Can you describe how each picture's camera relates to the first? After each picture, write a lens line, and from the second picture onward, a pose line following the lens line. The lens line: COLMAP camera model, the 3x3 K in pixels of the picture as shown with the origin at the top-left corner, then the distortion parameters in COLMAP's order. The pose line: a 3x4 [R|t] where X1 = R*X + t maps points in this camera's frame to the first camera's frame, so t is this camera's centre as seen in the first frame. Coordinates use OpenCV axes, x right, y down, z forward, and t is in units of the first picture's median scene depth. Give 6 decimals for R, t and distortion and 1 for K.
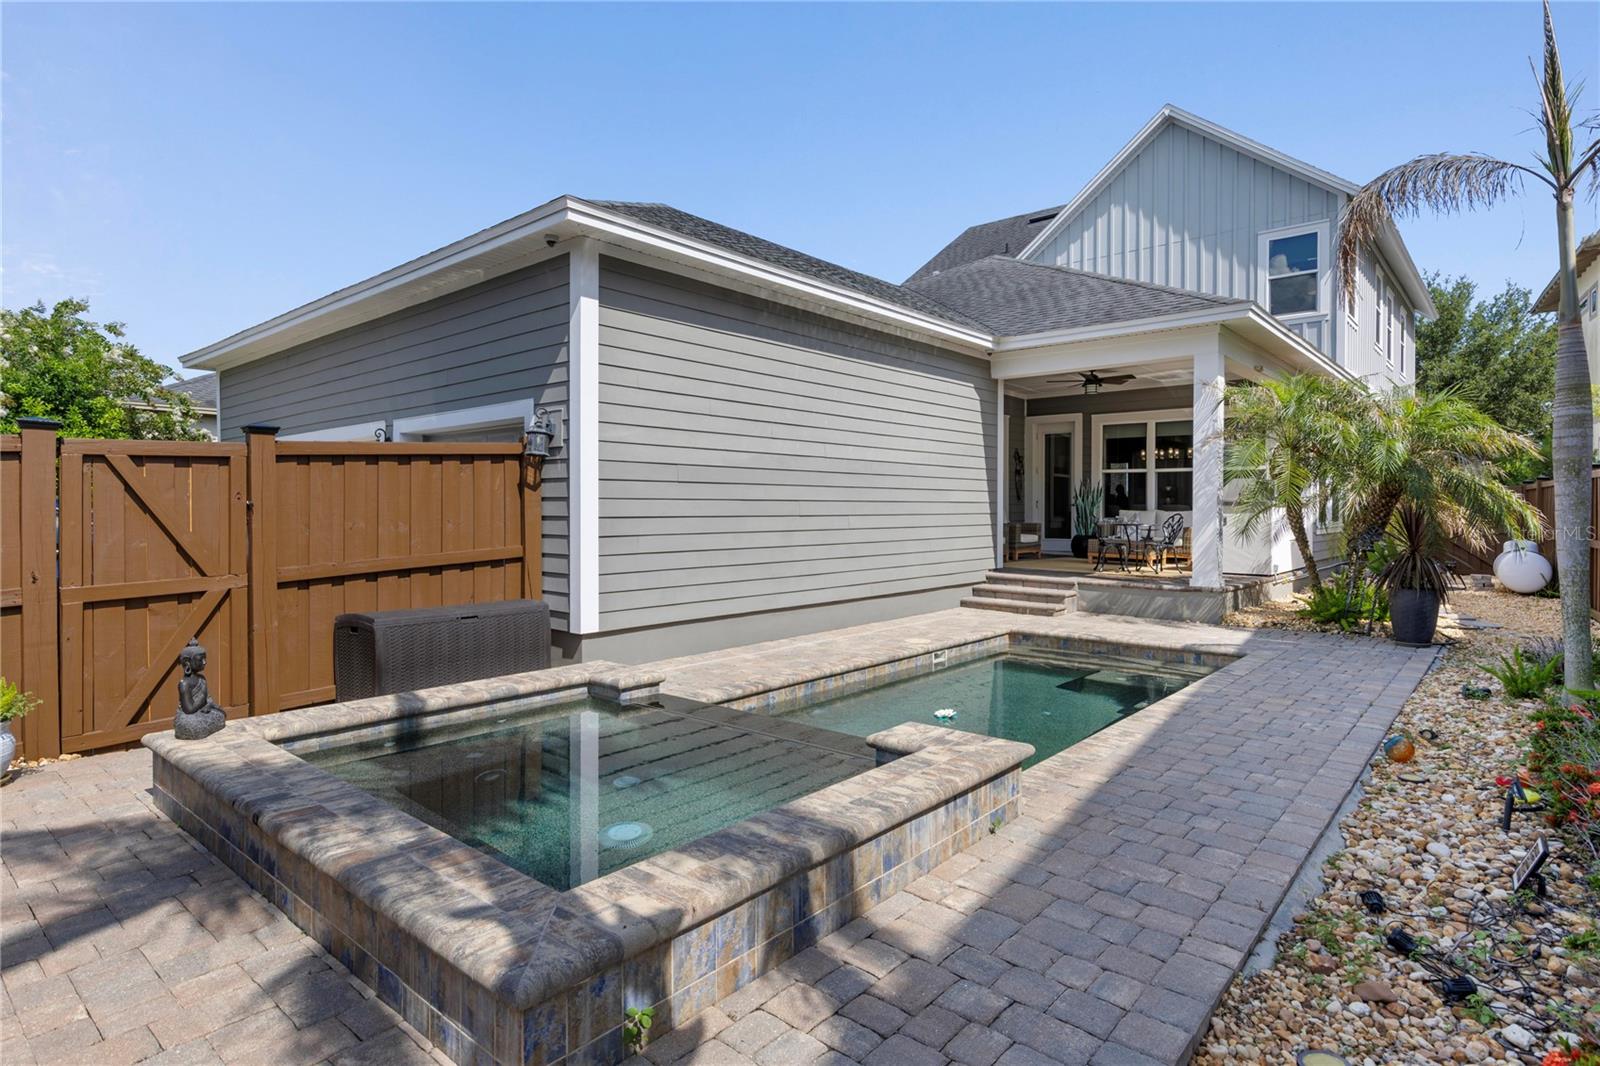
lens RADIAL K [[853.5, 0, 795.3], [0, 853.5, 519.1], [0, 0, 1]] dist [-0.000025, -0.001164]
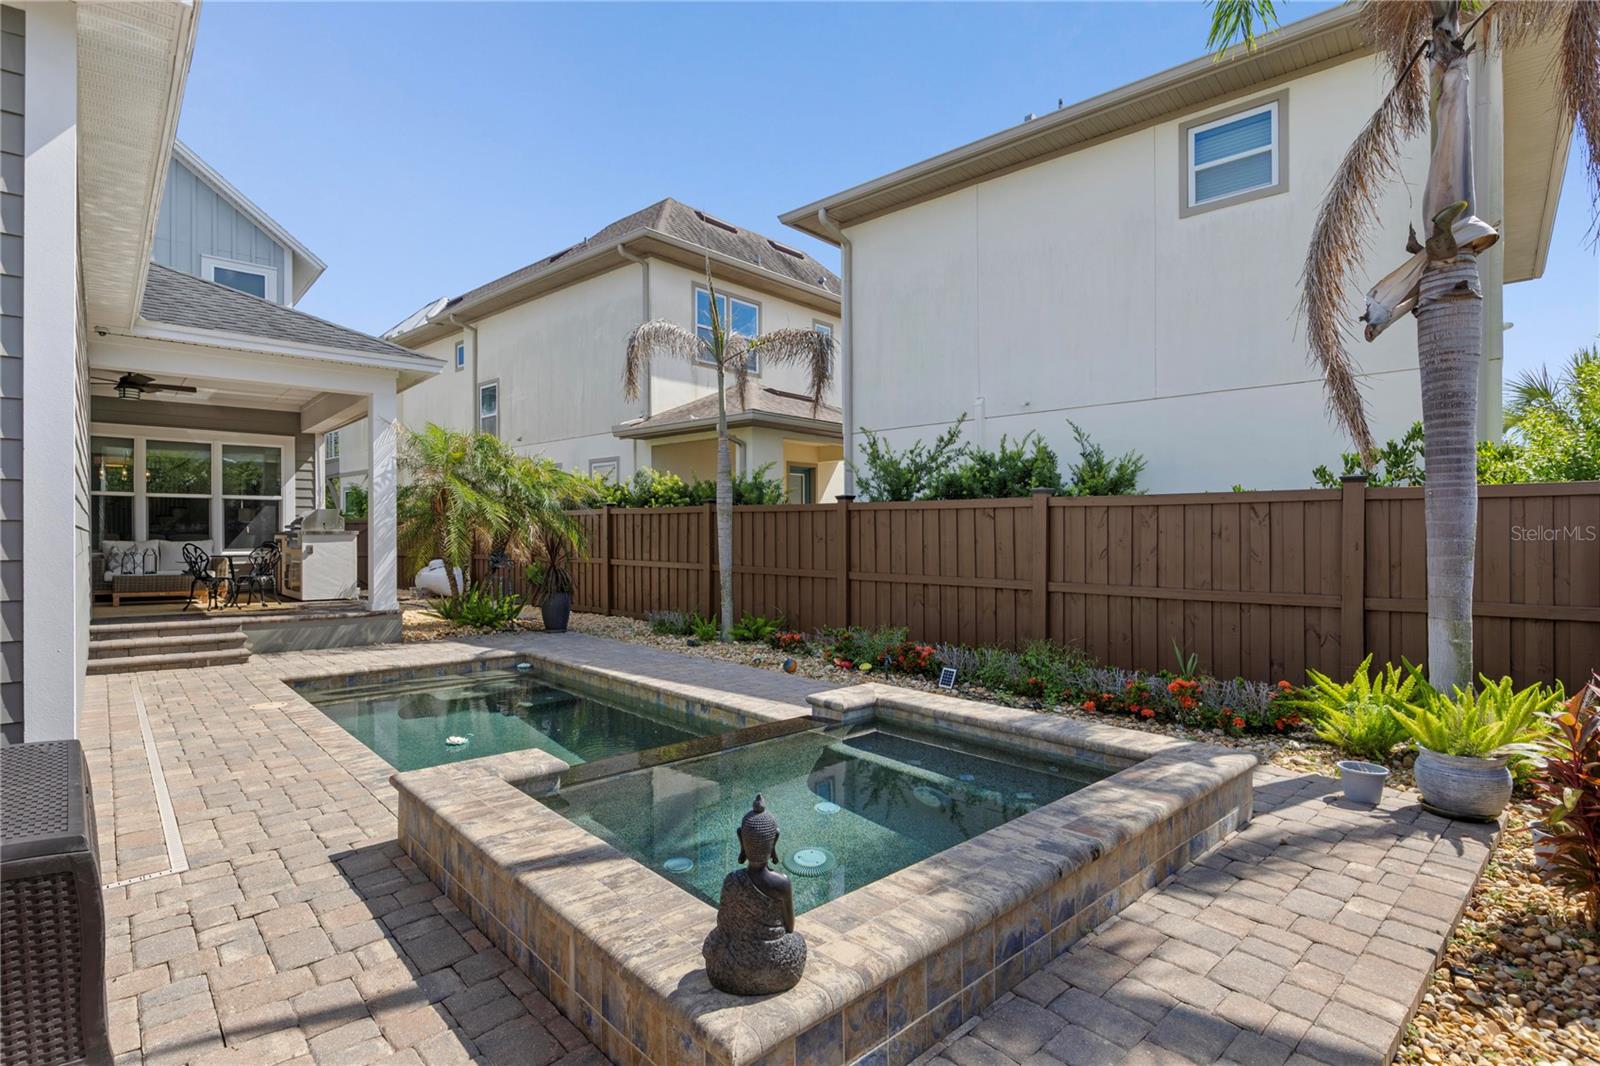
lens RADIAL K [[795.1, 0, 807.4], [0, 795.1, 533.2], [0, 0, 1]] dist [0.004430, -0.000847]
pose [[0.106309, -0.000506, 0.994333, -0.646780], [0.017908, 0.999839, -0.001406, -0.009673], [-0.994172, 0.017956, 0.106301, 0.501834]]
